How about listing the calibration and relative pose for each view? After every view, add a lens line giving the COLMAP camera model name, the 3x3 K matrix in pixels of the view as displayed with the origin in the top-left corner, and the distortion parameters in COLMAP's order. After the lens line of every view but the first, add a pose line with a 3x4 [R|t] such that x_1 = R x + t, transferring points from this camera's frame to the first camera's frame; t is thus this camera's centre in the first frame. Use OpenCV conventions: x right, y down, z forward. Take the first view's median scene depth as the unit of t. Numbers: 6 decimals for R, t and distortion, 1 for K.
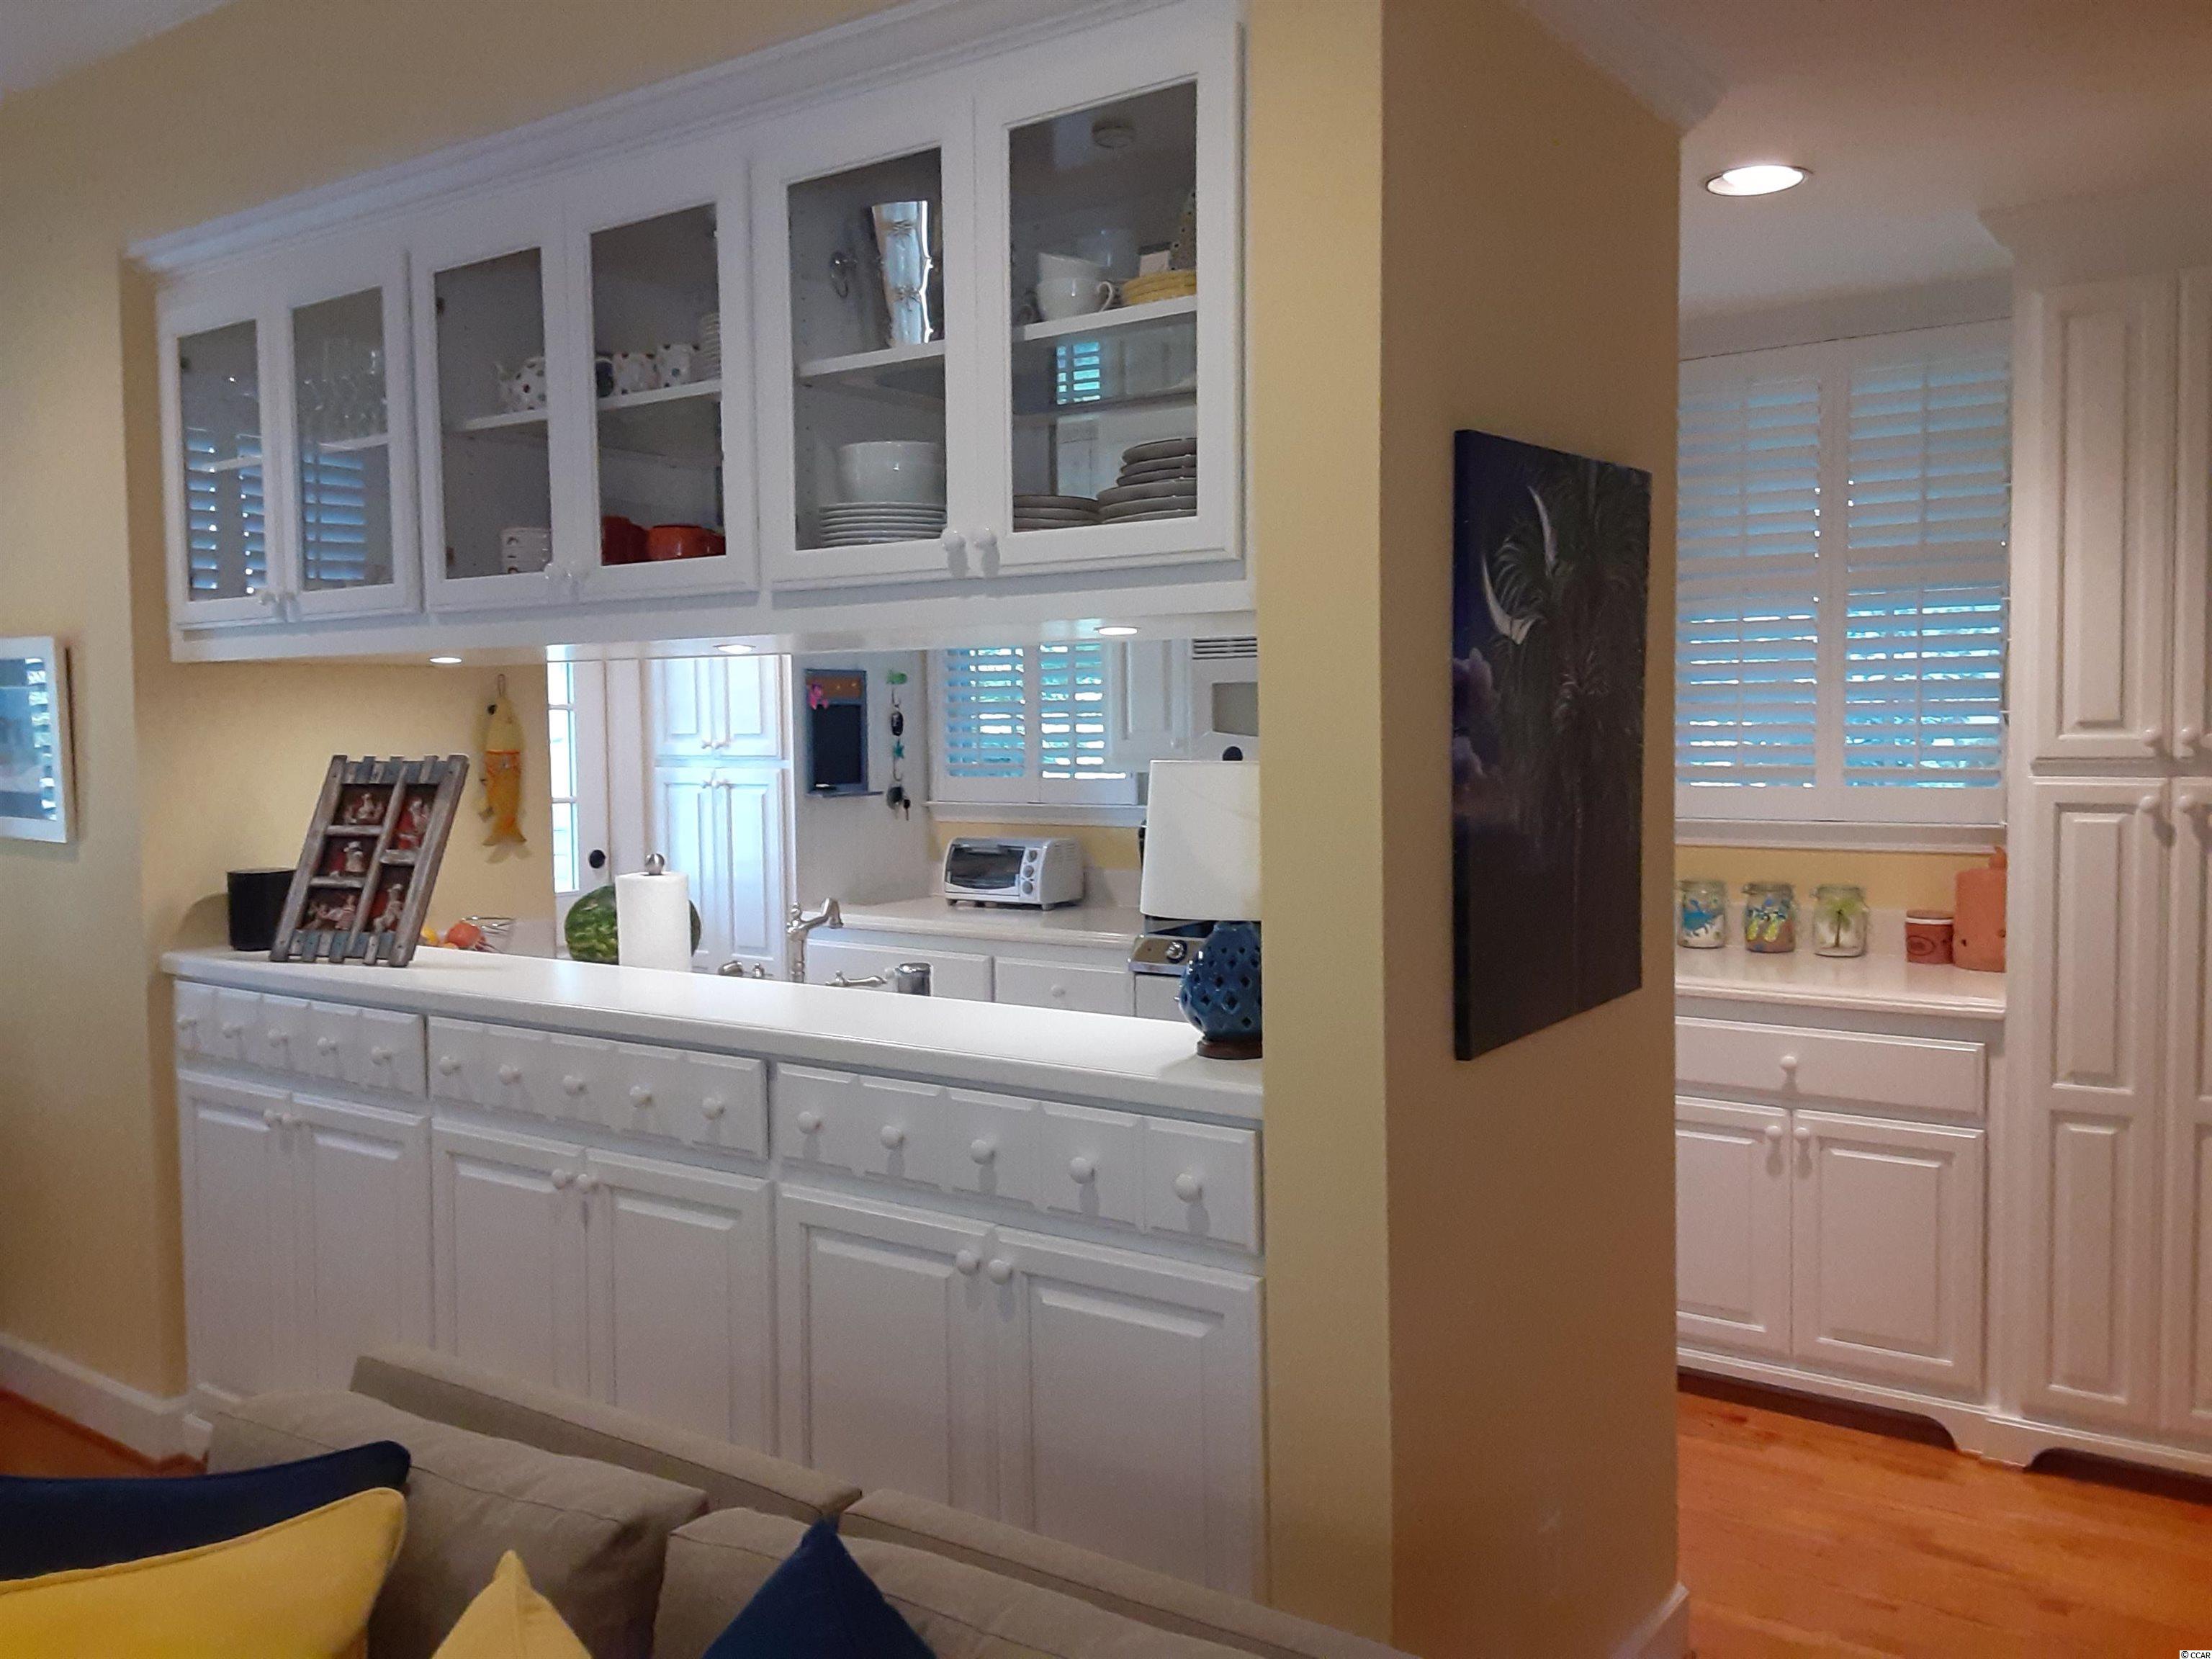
lens RADIAL K [[1822.7, 0, 1105.7], [0, 1822.7, 831.6], [0, 0, 1]] dist [0.076883, -0.125271]
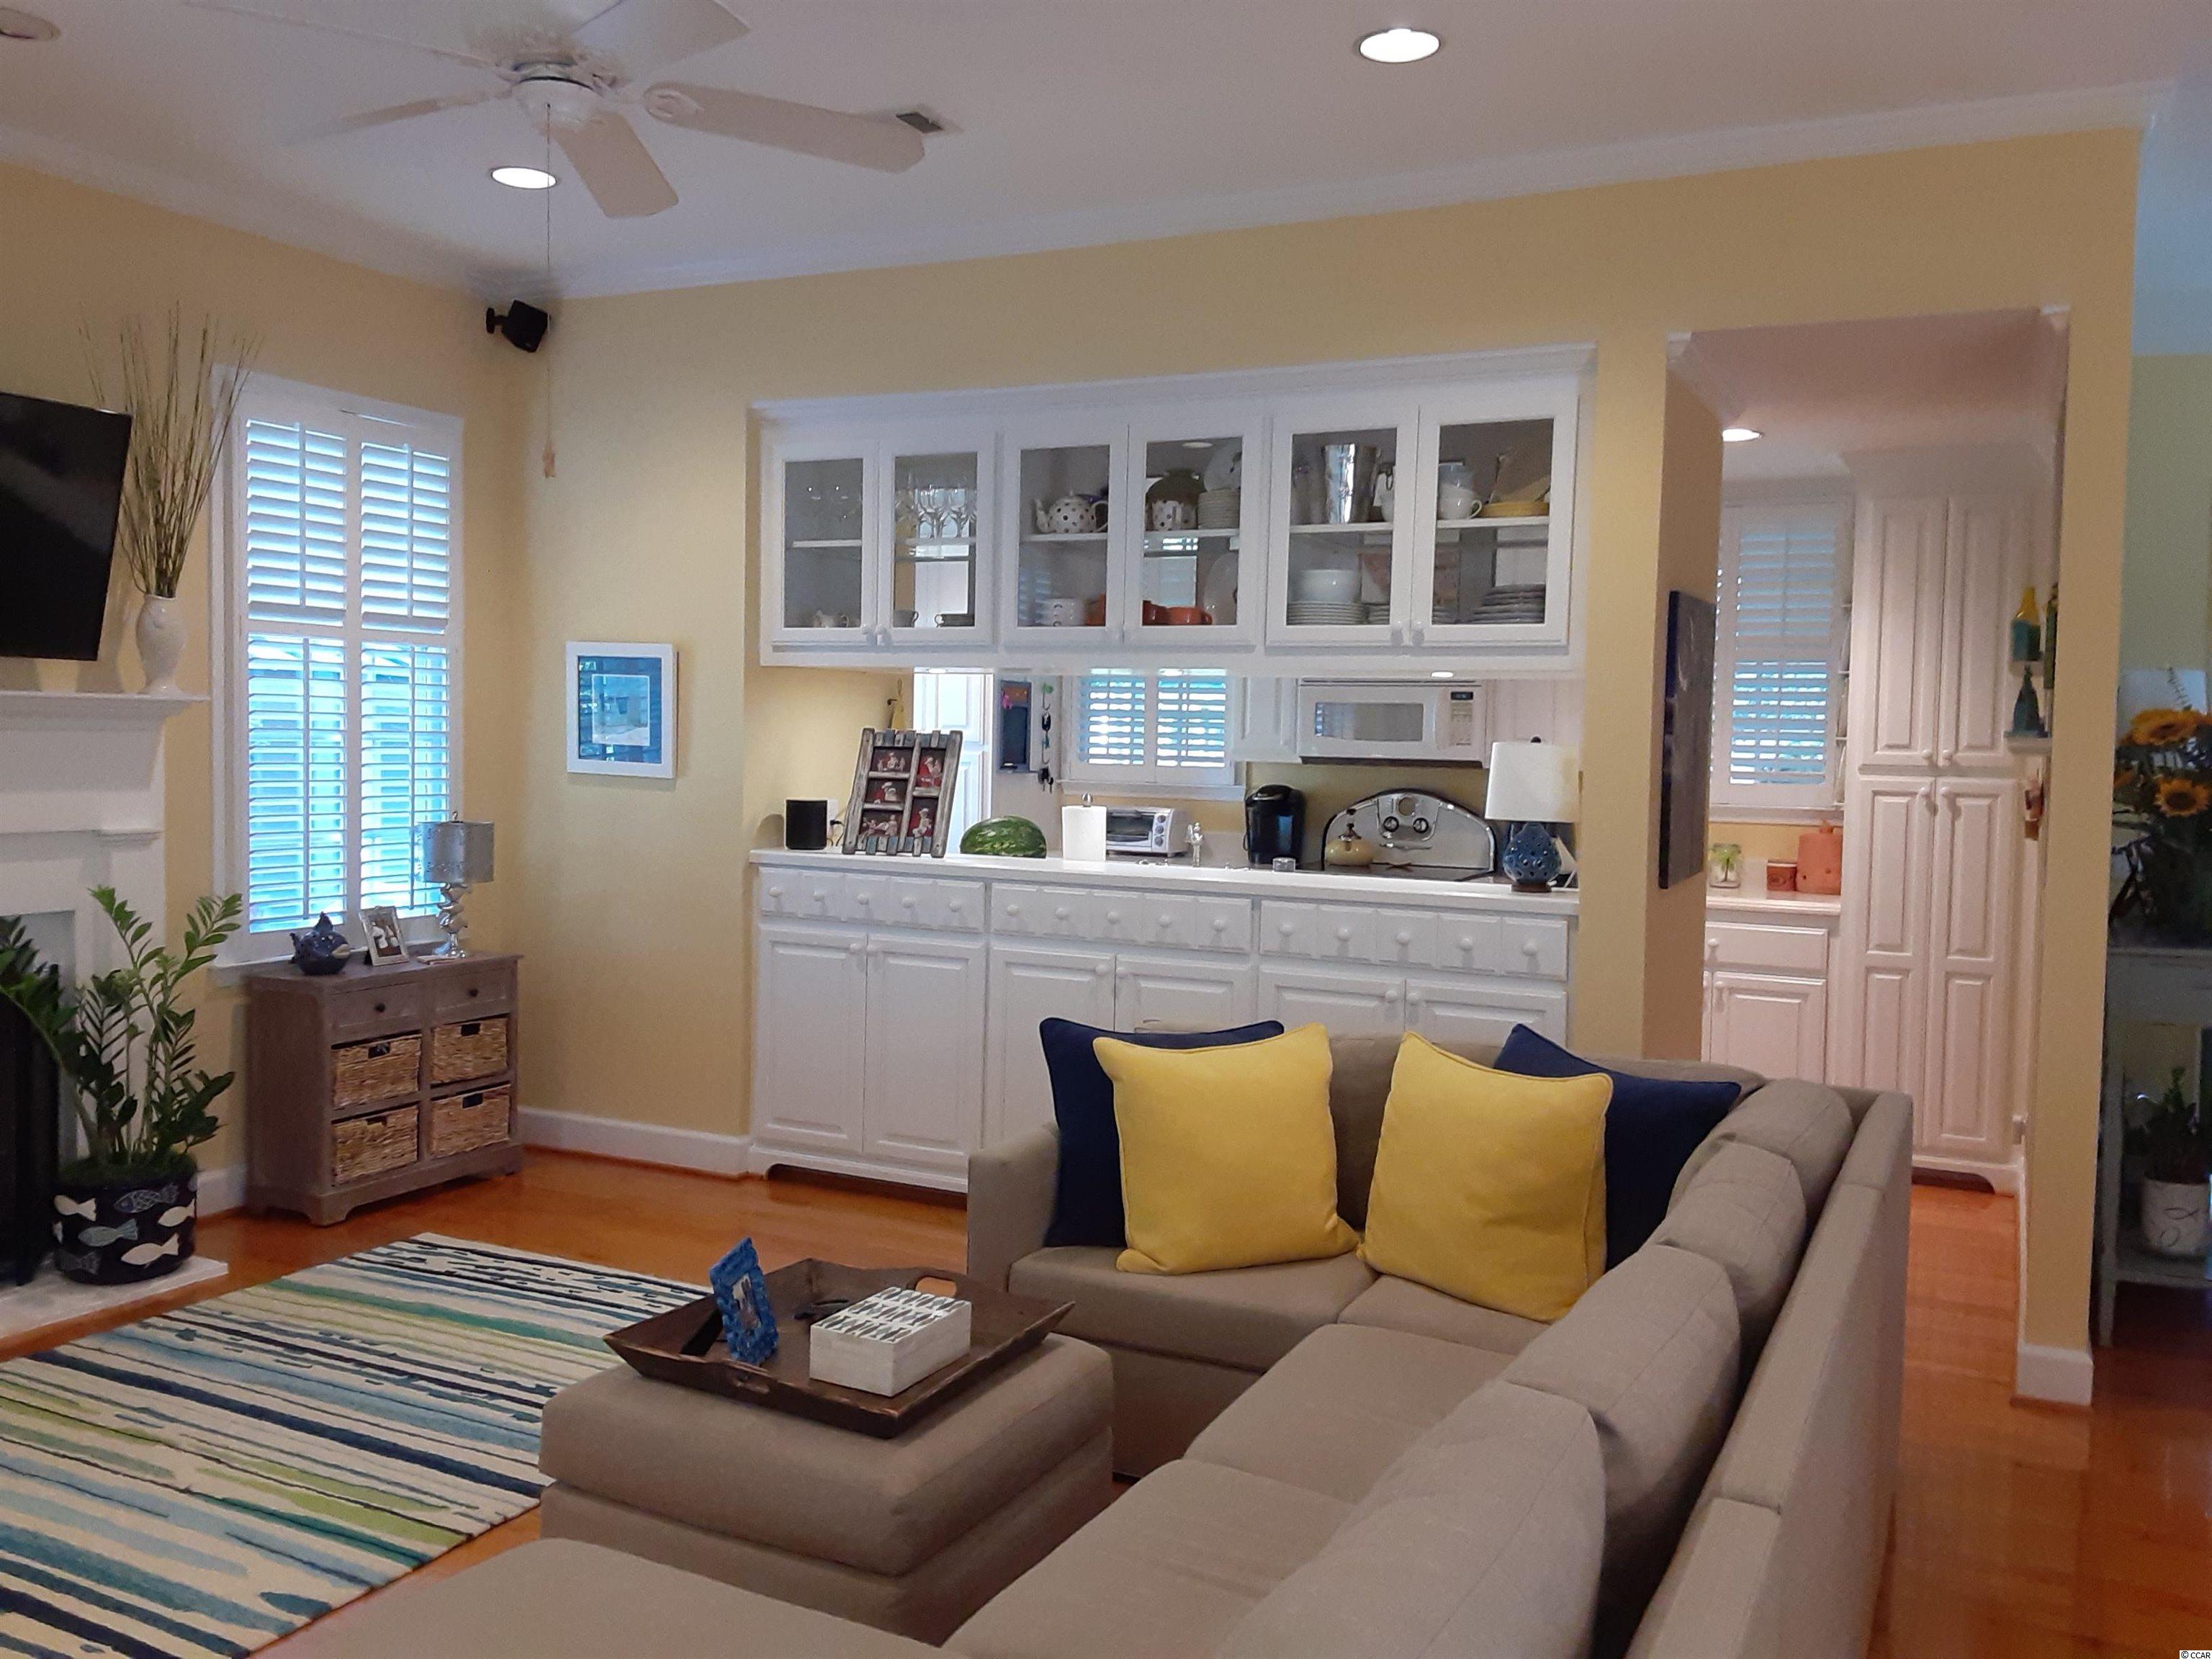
lens RADIAL K [[1822.7, 0, 1100.2], [0, 1822.7, 824.0], [0, 0, 1]] dist [0.076883, -0.125271]
pose [[0.986752, 0.028967, 0.159630, -0.477309], [-0.026933, 0.999526, -0.014889, 0.060504], [-0.159985, 0.010392, 0.987065, -0.597125]]
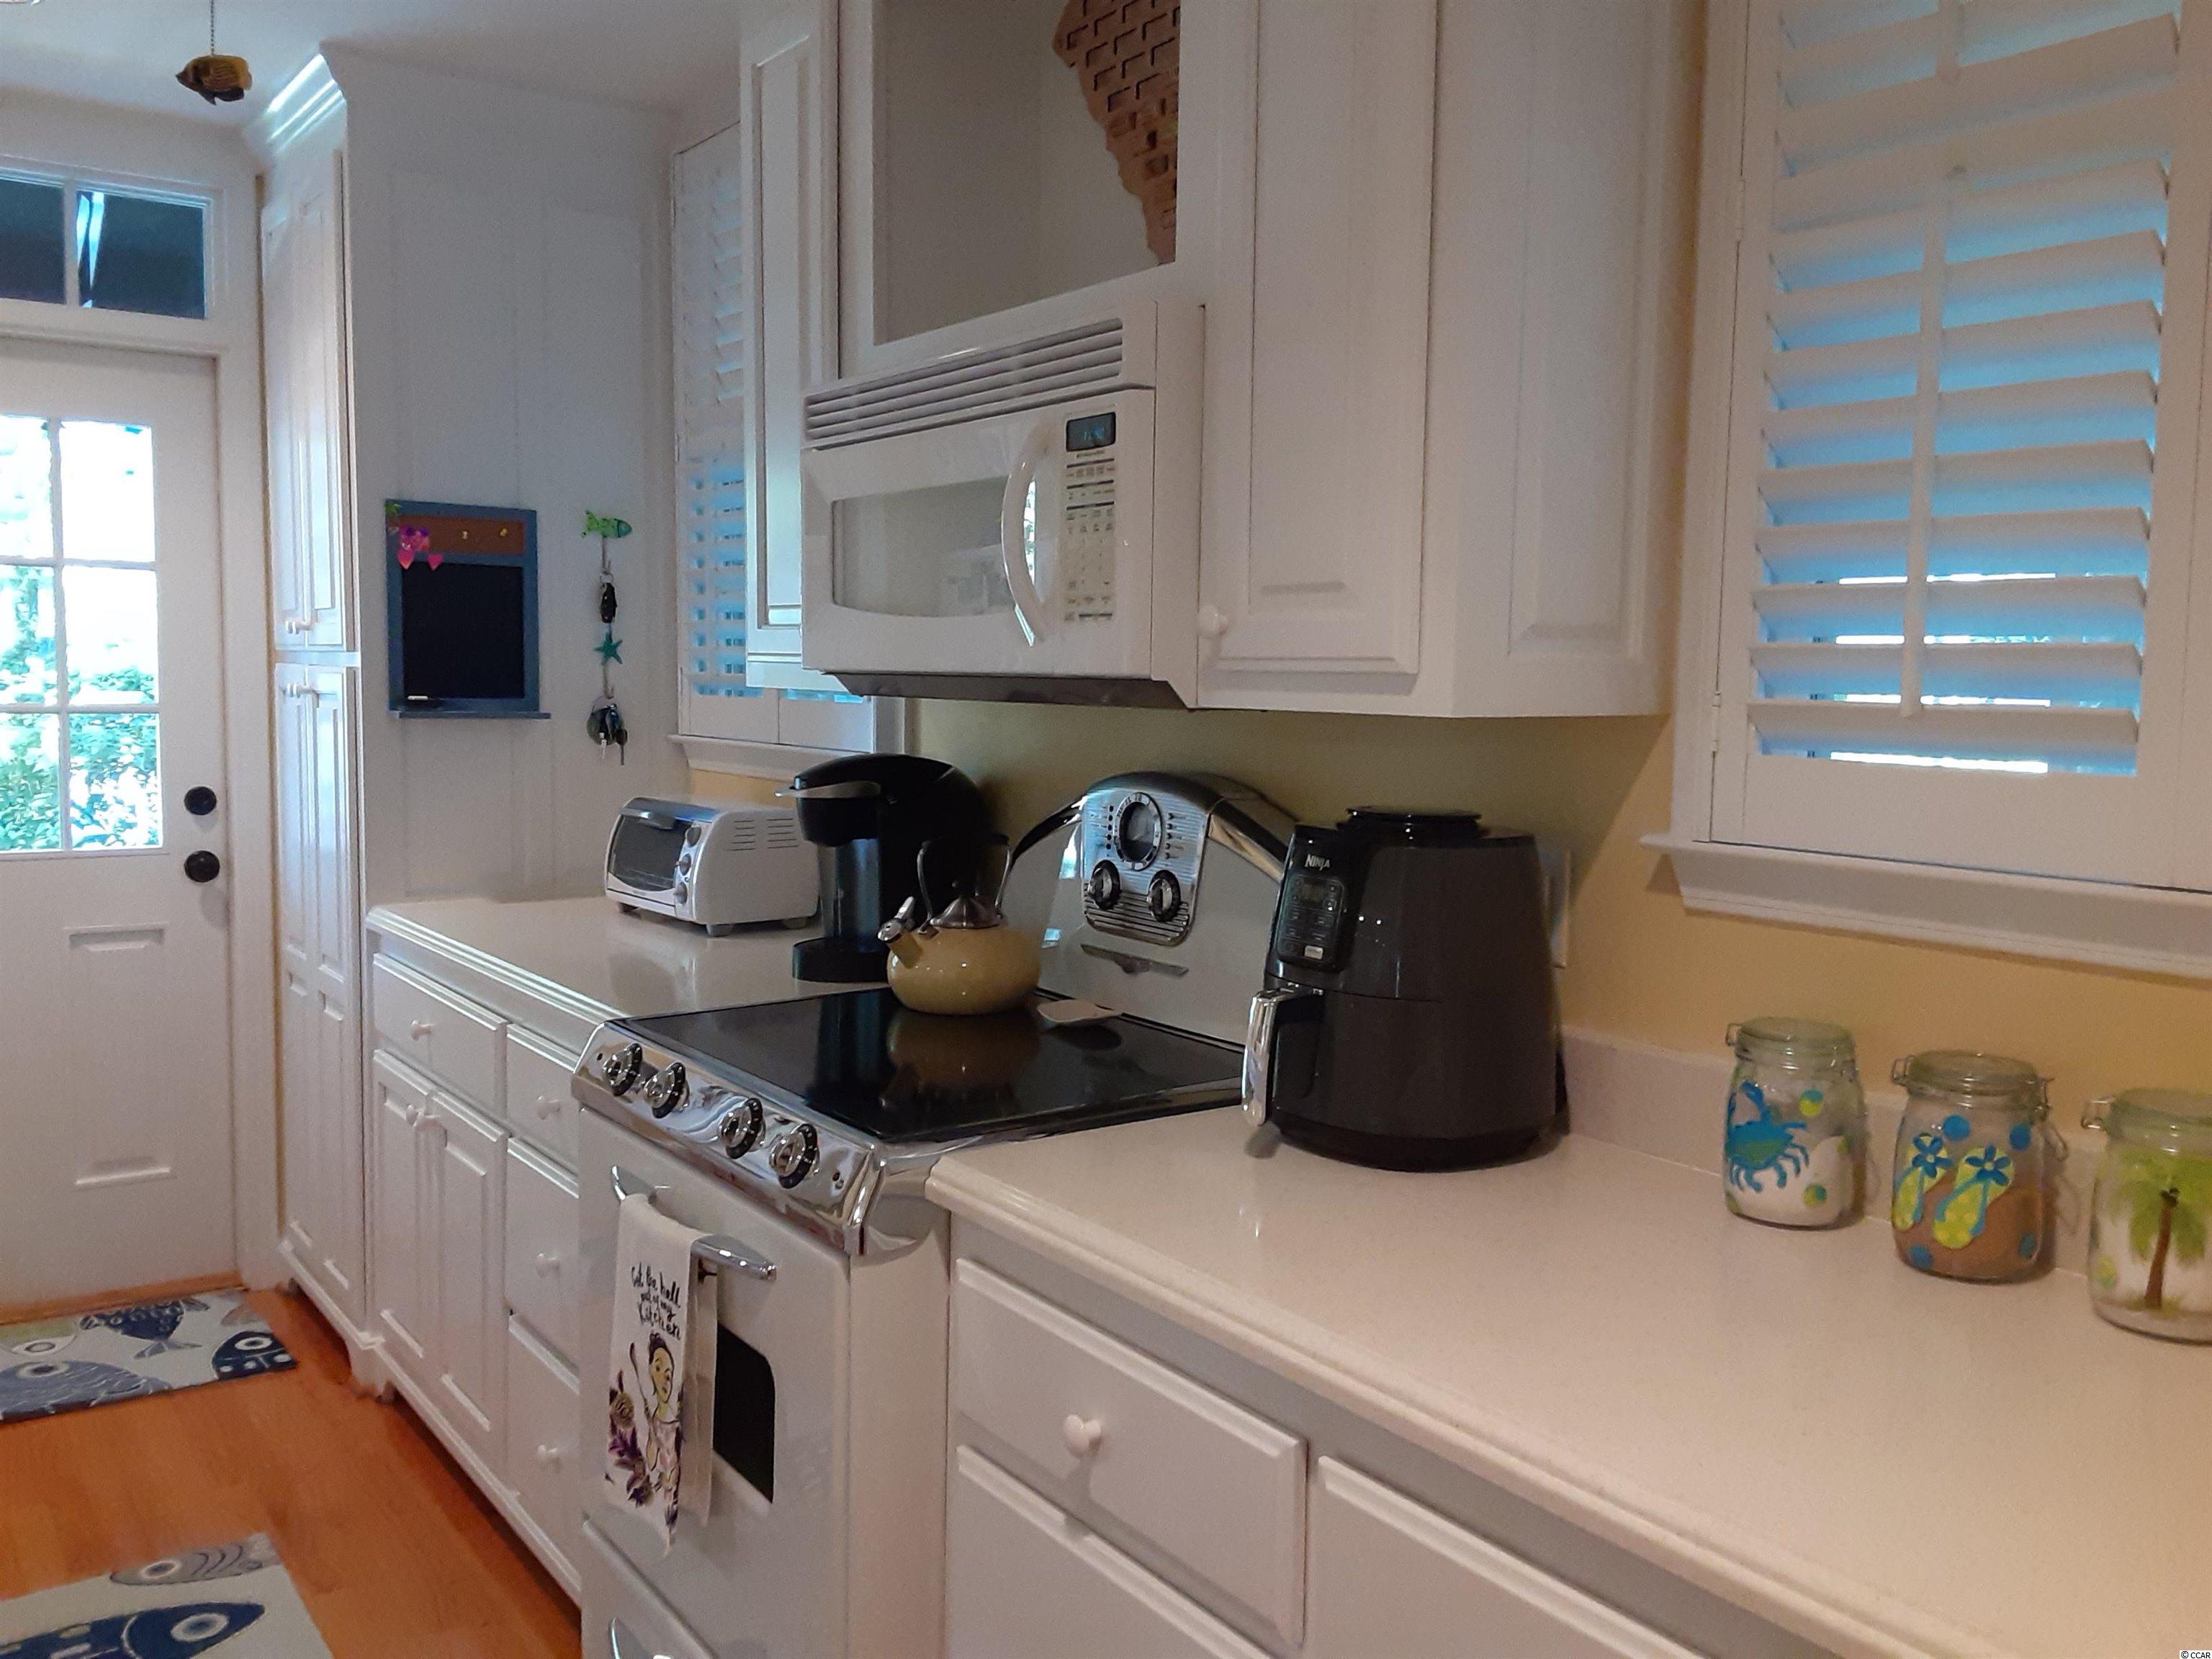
lens RADIAL K [[1822.7, 0, 1100.8], [0, 1822.7, 823.4], [0, 0, 1]] dist [0.076883, -0.125271]
pose [[0.949259, 0.055274, -0.309601, 0.379737], [-0.047599, 0.998344, 0.032295, -0.022257], [0.310873, -0.015920, 0.950318, 0.774027]]
